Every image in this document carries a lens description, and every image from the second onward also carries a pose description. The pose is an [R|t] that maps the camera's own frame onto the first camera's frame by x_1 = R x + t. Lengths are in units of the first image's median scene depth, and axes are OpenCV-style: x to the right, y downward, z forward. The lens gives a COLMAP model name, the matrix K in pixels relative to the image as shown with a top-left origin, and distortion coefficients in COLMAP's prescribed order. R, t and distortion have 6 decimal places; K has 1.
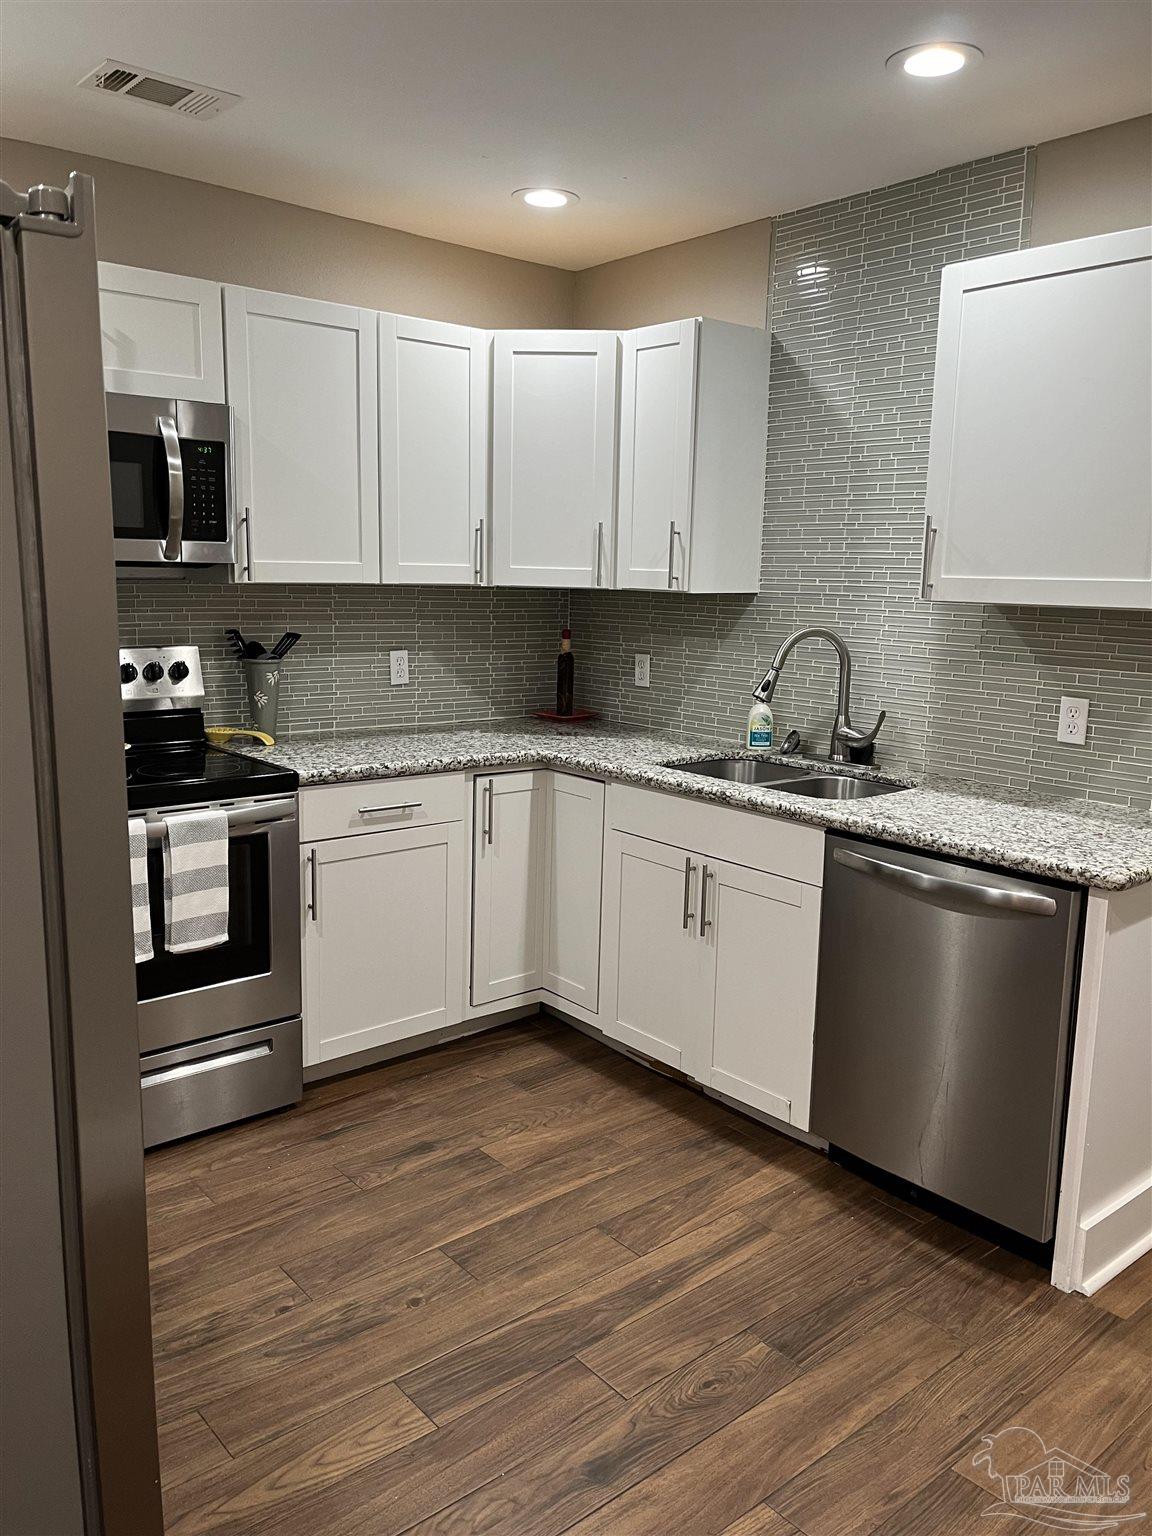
lens RADIAL K [[1172.2, 0, 572.1], [0, 1172.2, 765.4], [0, 0, 1]] dist [0.058709, -0.076023]
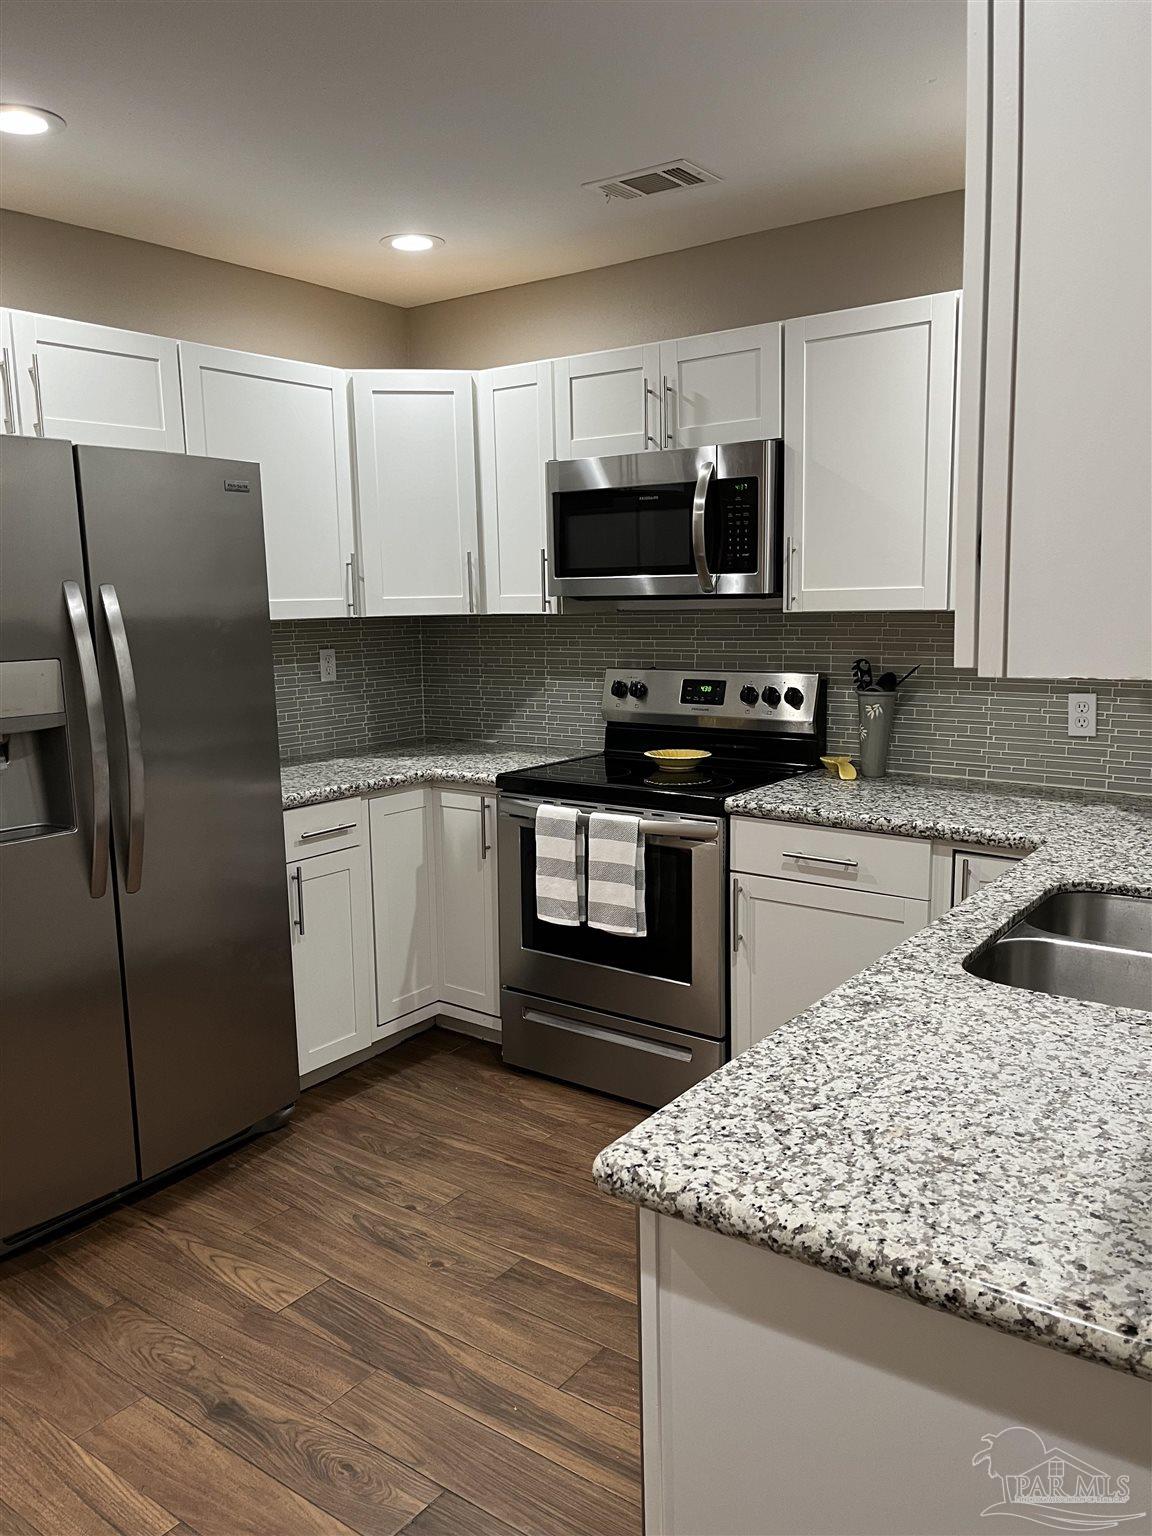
lens RADIAL K [[1172.2, 0, 569.4], [0, 1172.2, 769.3], [0, 0, 1]] dist [0.058709, -0.076023]
pose [[0.226696, 0.120398, -0.966495, 0.747520], [-0.142399, 0.985764, 0.089398, -0.095579], [0.963500, 0.117362, 0.240613, 0.664966]]
